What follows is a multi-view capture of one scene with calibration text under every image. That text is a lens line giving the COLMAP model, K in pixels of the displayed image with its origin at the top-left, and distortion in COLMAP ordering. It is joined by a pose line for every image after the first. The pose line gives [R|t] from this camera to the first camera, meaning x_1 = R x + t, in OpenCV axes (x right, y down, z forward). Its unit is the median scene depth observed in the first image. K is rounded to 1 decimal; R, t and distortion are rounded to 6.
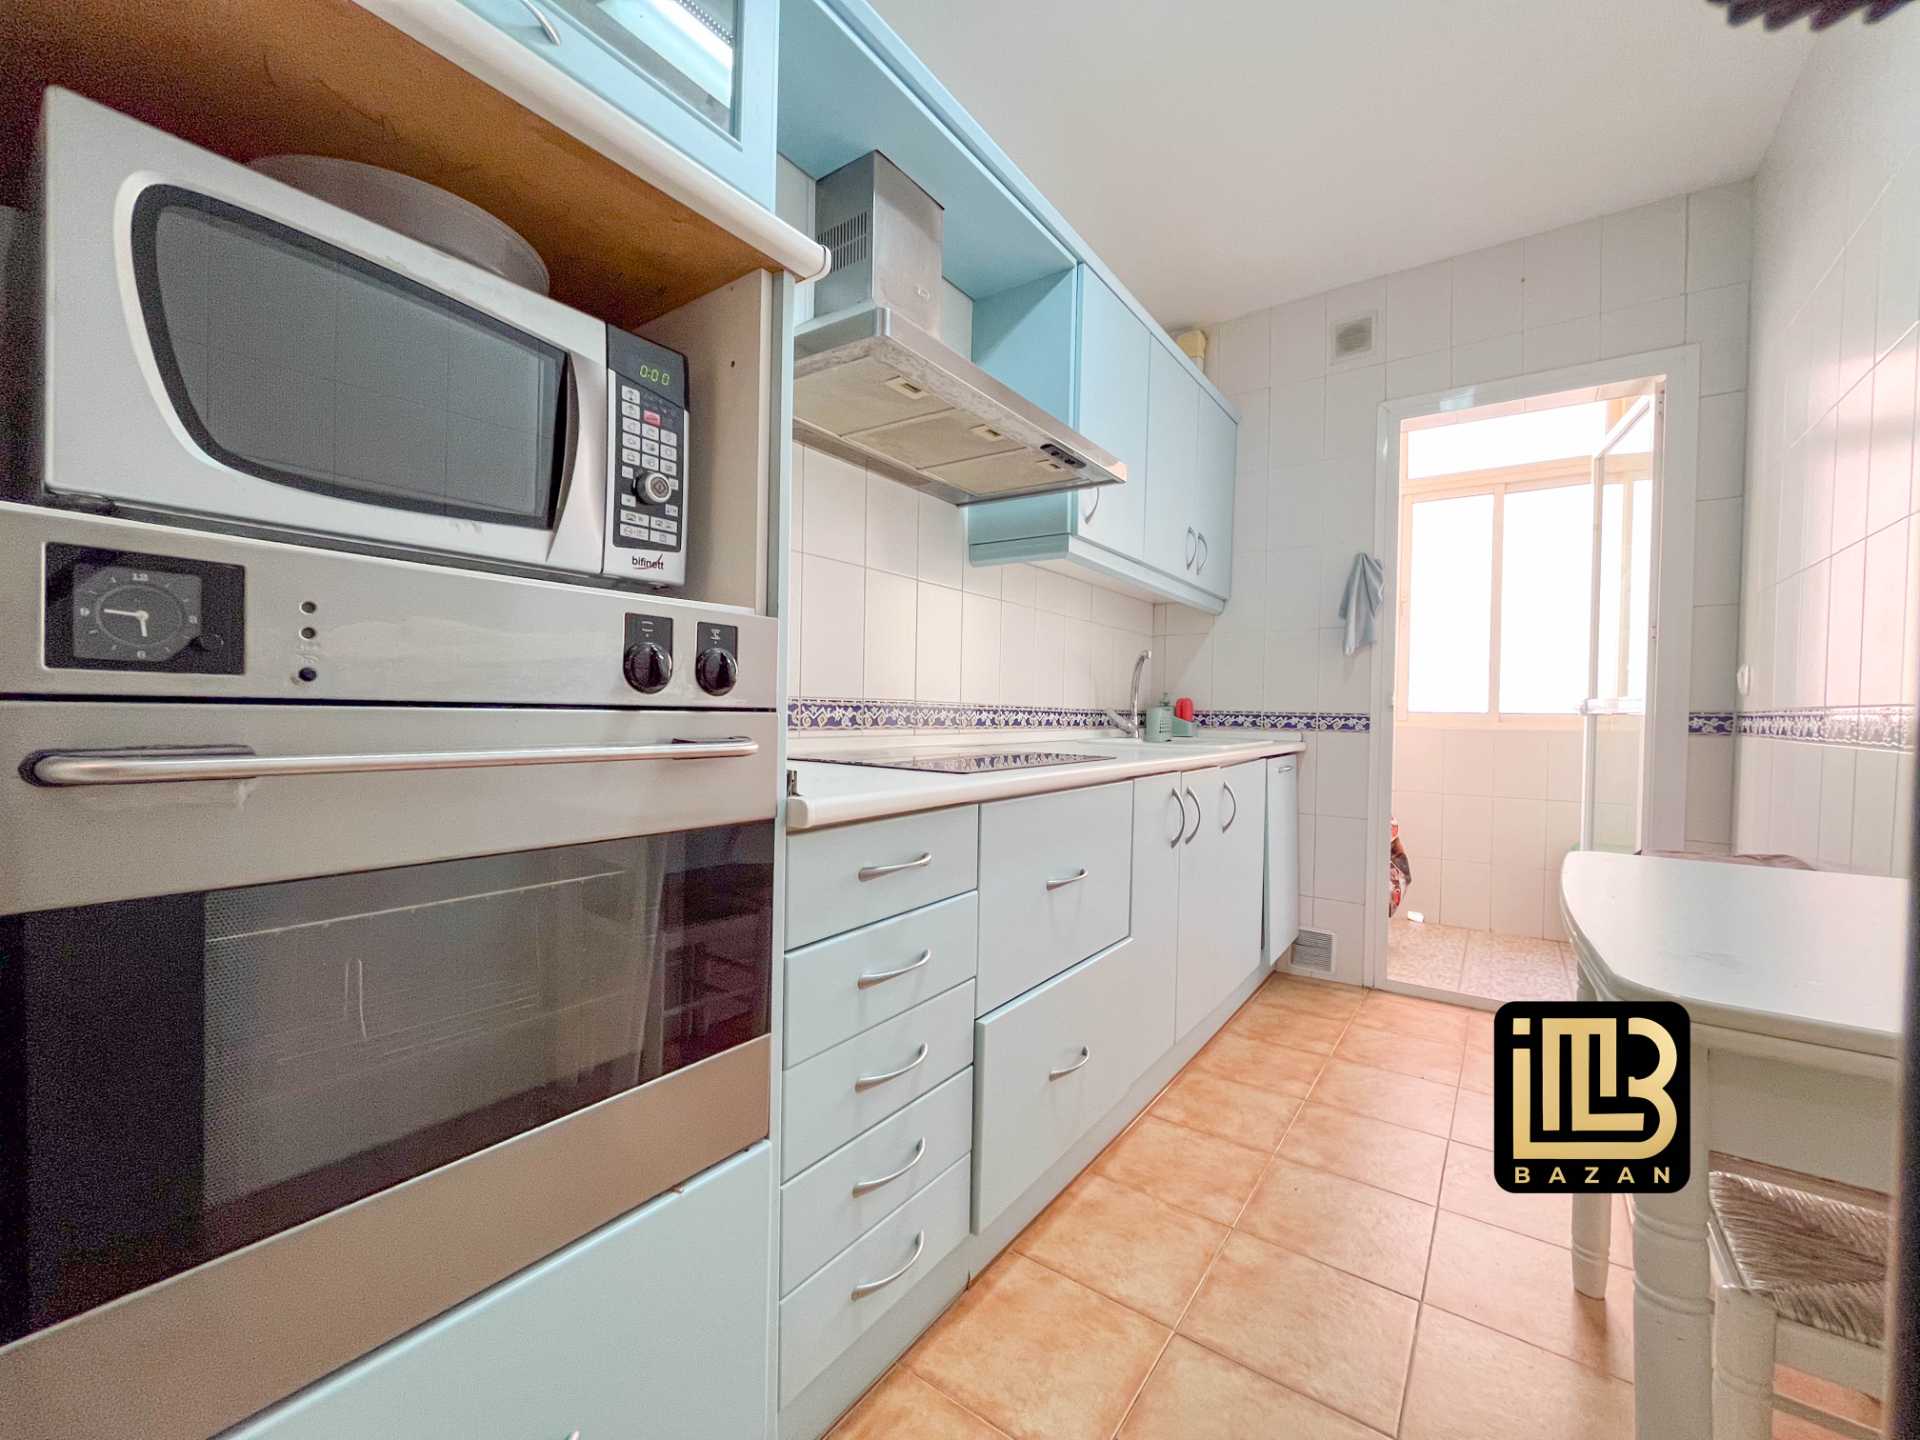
lens RADIAL K [[779.5, 0, 957.5], [0, 779.5, 719.8], [0, 0, 1]] dist [-0.003211, 0.000213]
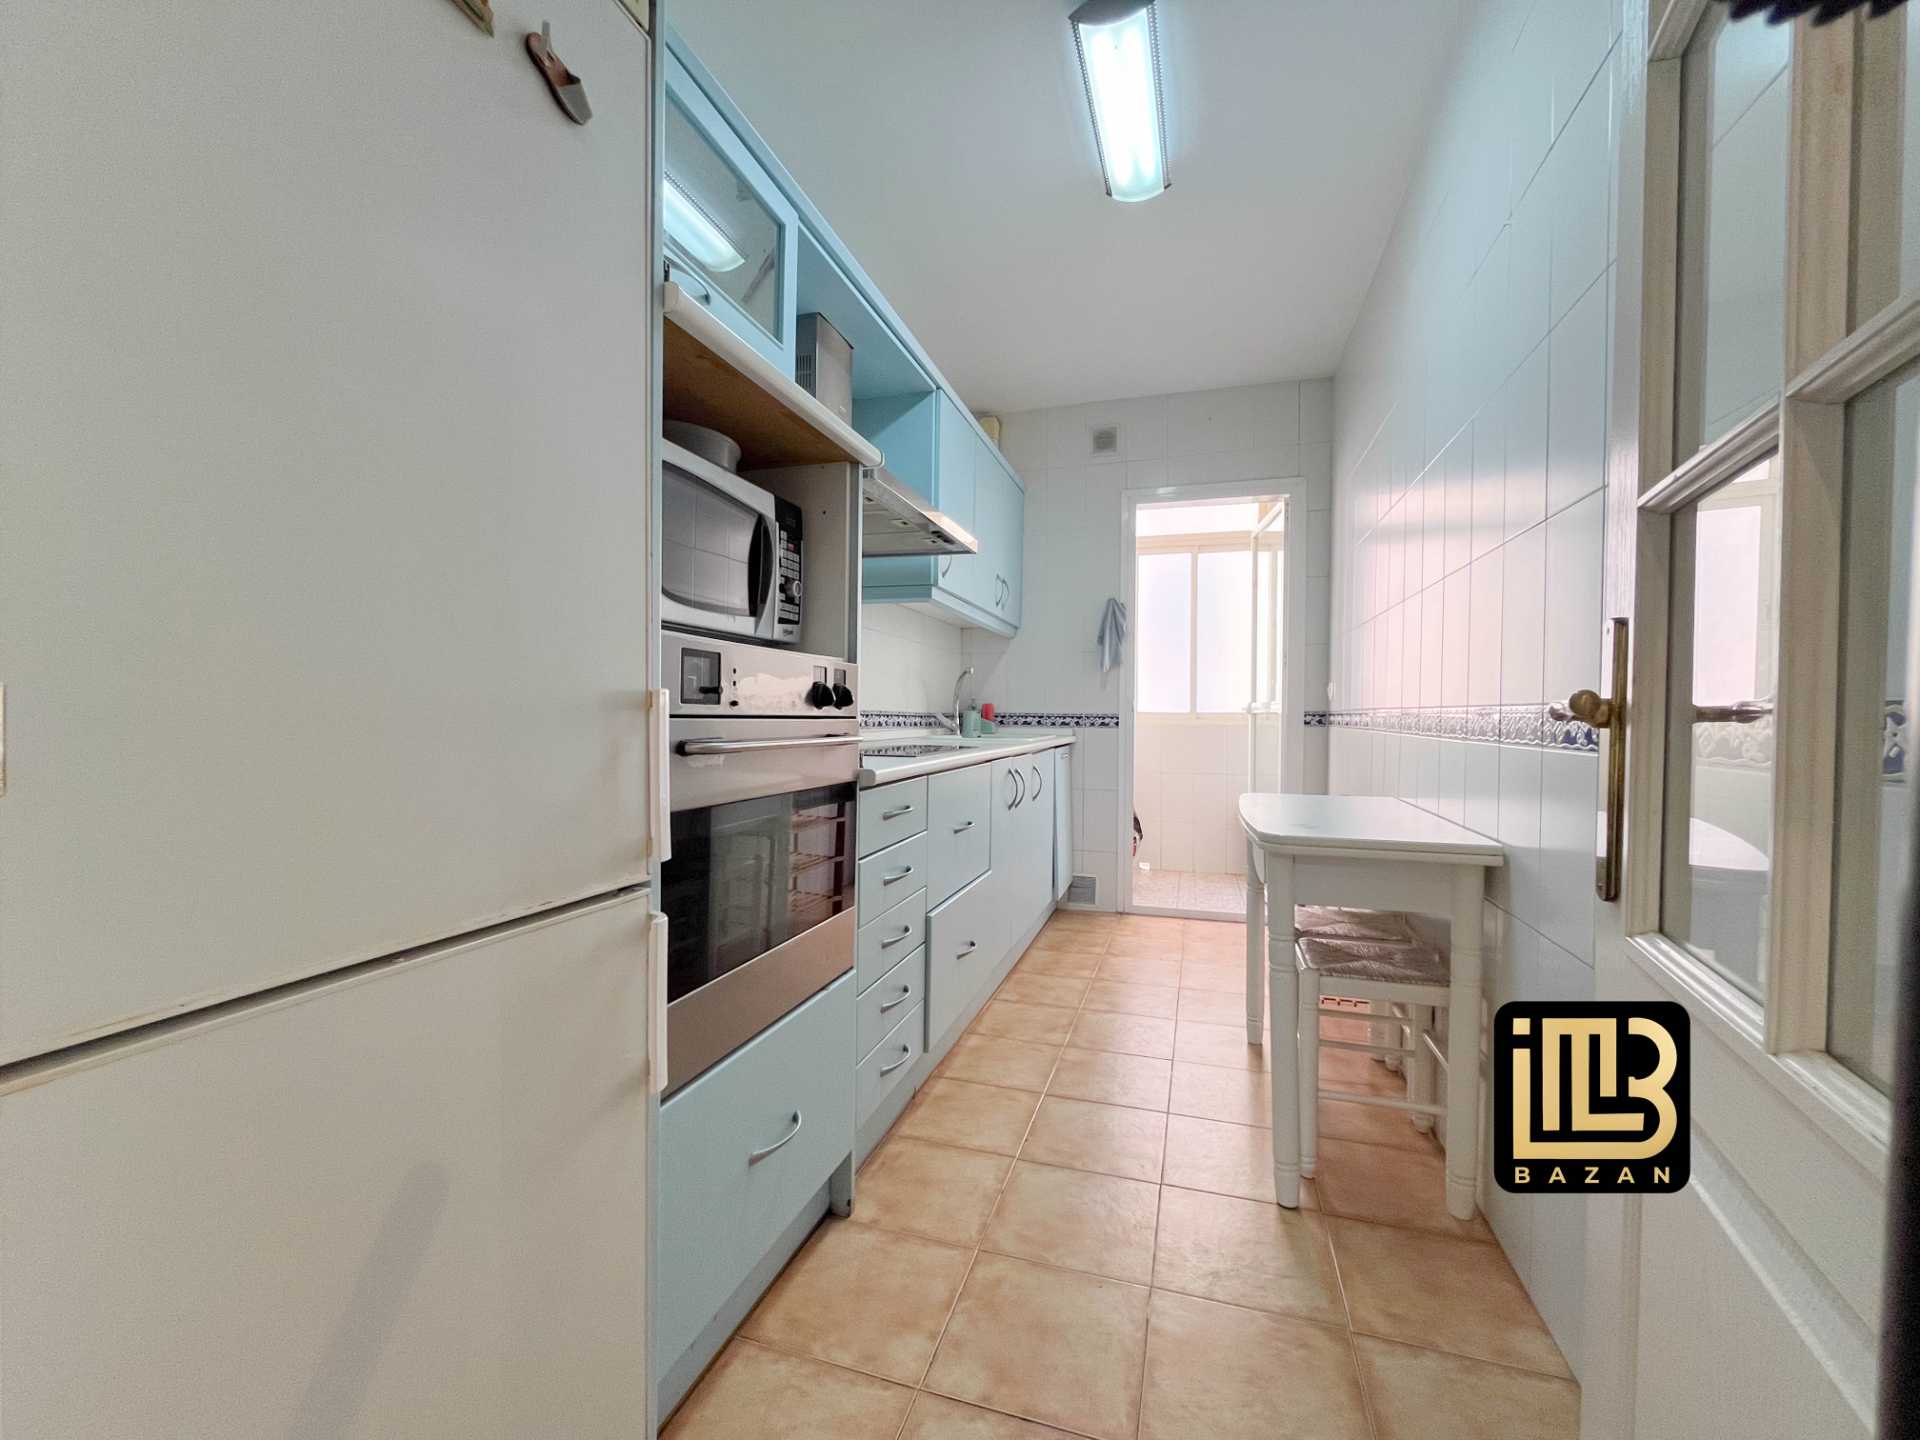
lens RADIAL K [[779.5, 0, 958.9], [0, 779.5, 719.2], [0, 0, 1]] dist [-0.003211, 0.000213]
pose [[0.948658, -0.011426, 0.316097, -0.227866], [0.012257, 0.999925, -0.000641, -0.001925], [-0.316066, 0.004483, 0.948727, -0.285101]]
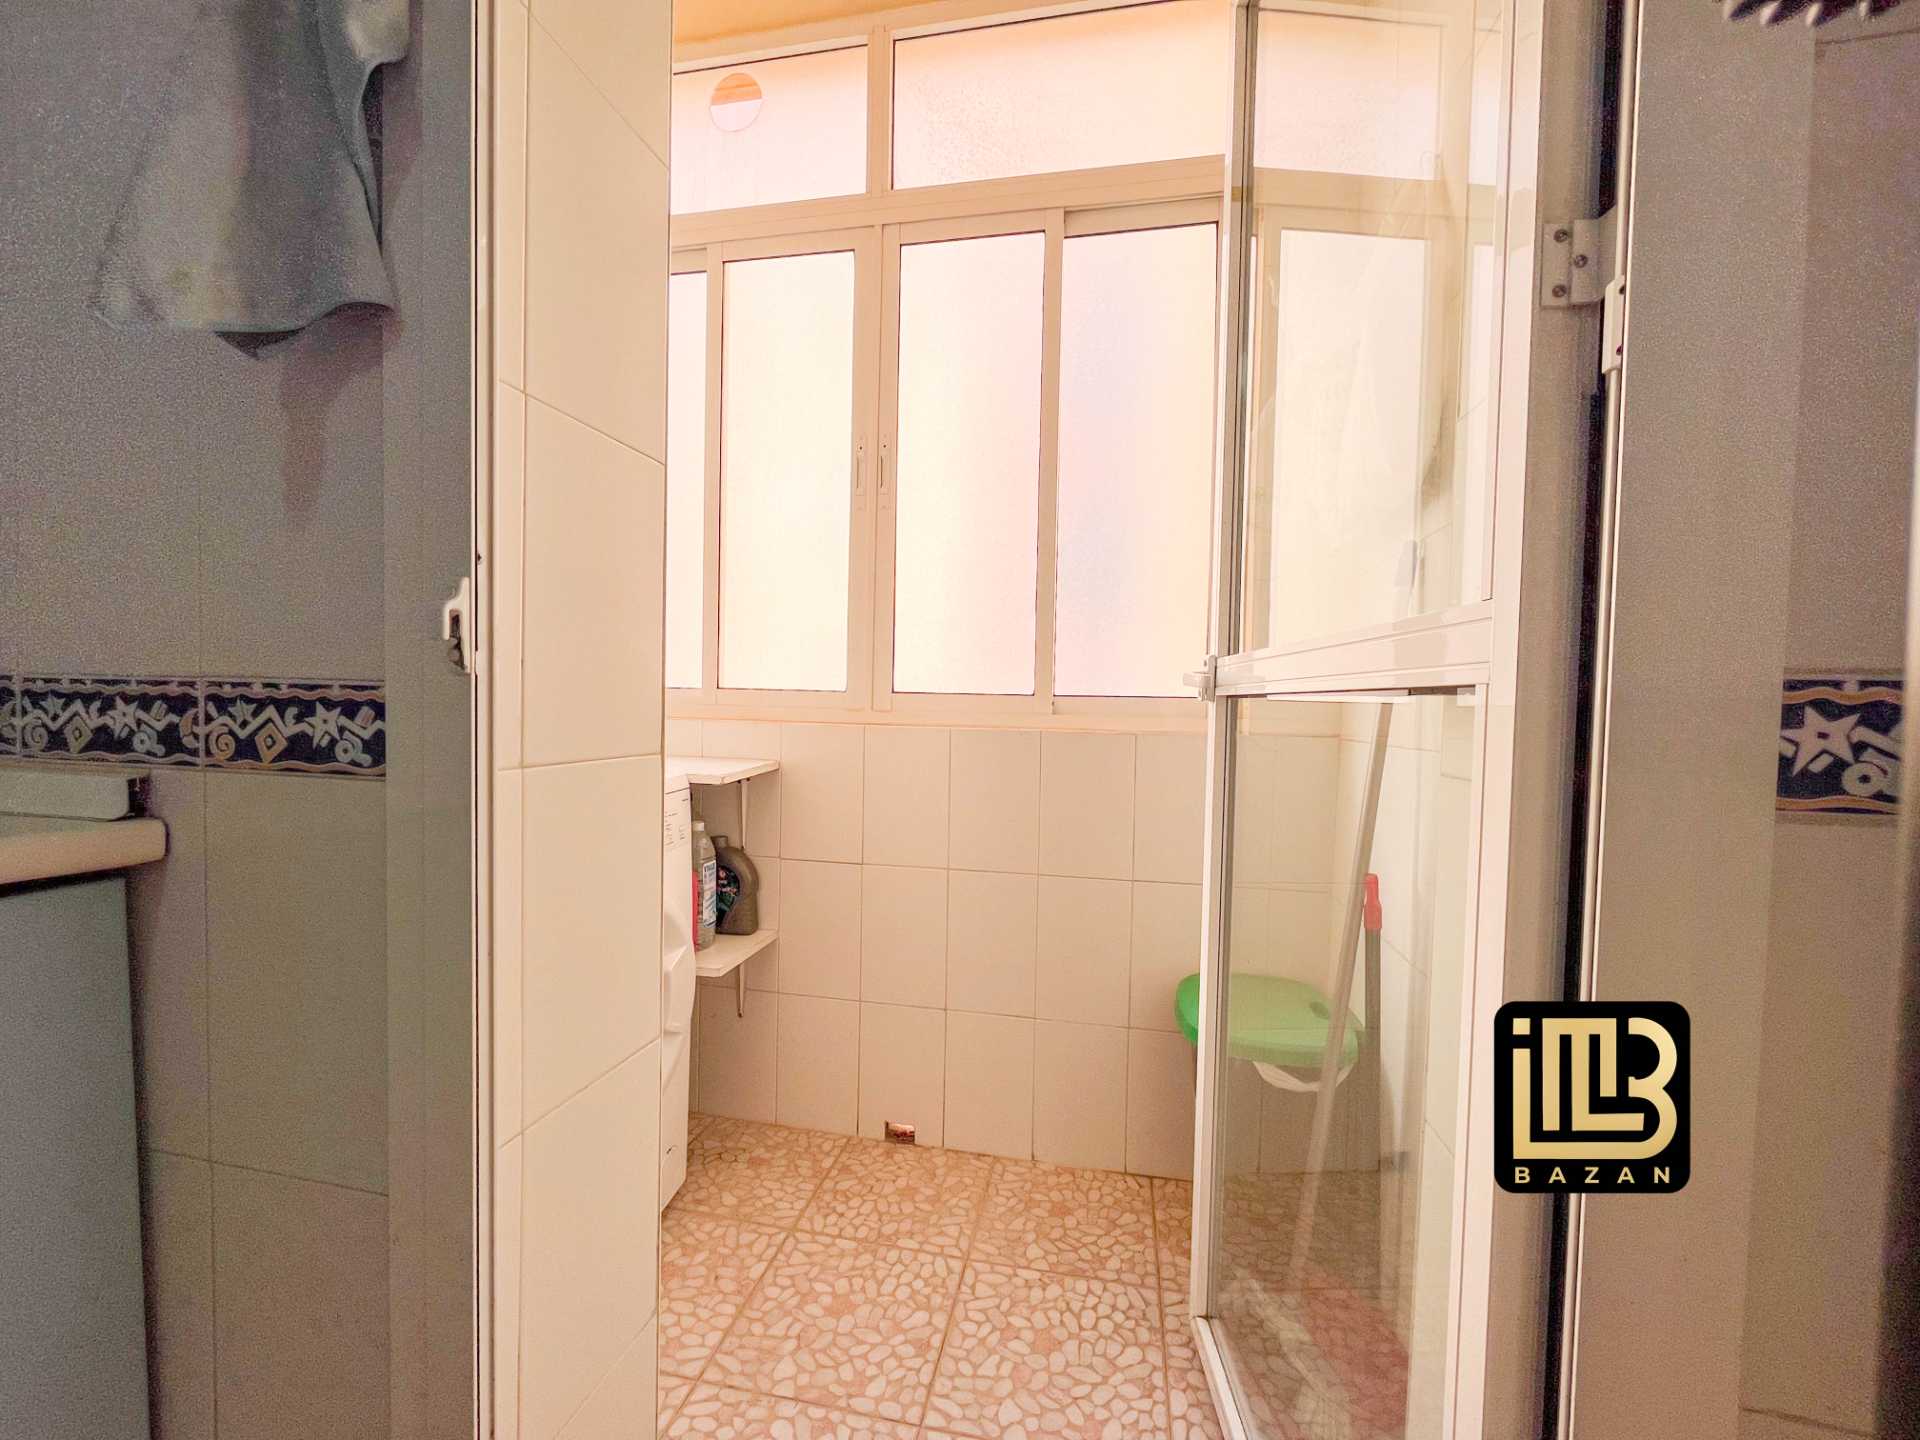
lens RADIAL K [[779.5, 0, 957.0], [0, 779.5, 723.6], [0, 0, 1]] dist [-0.003211, 0.000213]
pose [[0.915789, -0.007120, 0.401597, 0.753466], [-0.002603, 0.999717, 0.023660, -0.003650], [-0.401651, -0.022713, 0.915511, 0.978339]]
